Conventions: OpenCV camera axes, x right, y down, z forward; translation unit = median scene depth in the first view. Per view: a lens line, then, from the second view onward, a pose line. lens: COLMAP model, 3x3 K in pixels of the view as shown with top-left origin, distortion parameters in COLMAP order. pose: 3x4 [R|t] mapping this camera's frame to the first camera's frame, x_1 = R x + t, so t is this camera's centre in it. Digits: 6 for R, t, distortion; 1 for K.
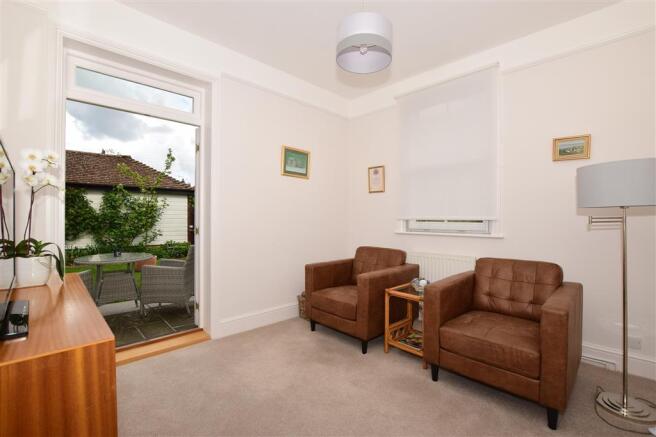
lens RADIAL K [[295.4, 0, 326.1], [0, 295.4, 219.1], [0, 0, 1]] dist [-0.013796, -0.000052]
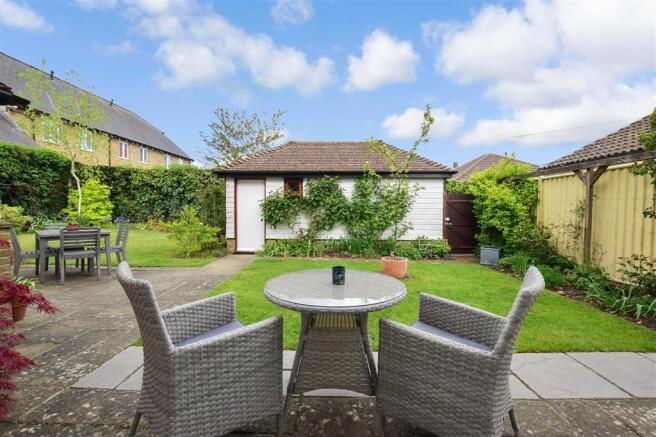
lens RADIAL K [[295.4, 0, 327.2], [0, 295.4, 217.3], [0, 0, 1]] dist [-0.013796, -0.000052]
pose [[0.710228, 0.026203, -0.703484, -0.164522], [-0.004805, 0.999464, 0.032377, -0.002516], [0.703956, -0.019615, 0.709973, 0.272487]]
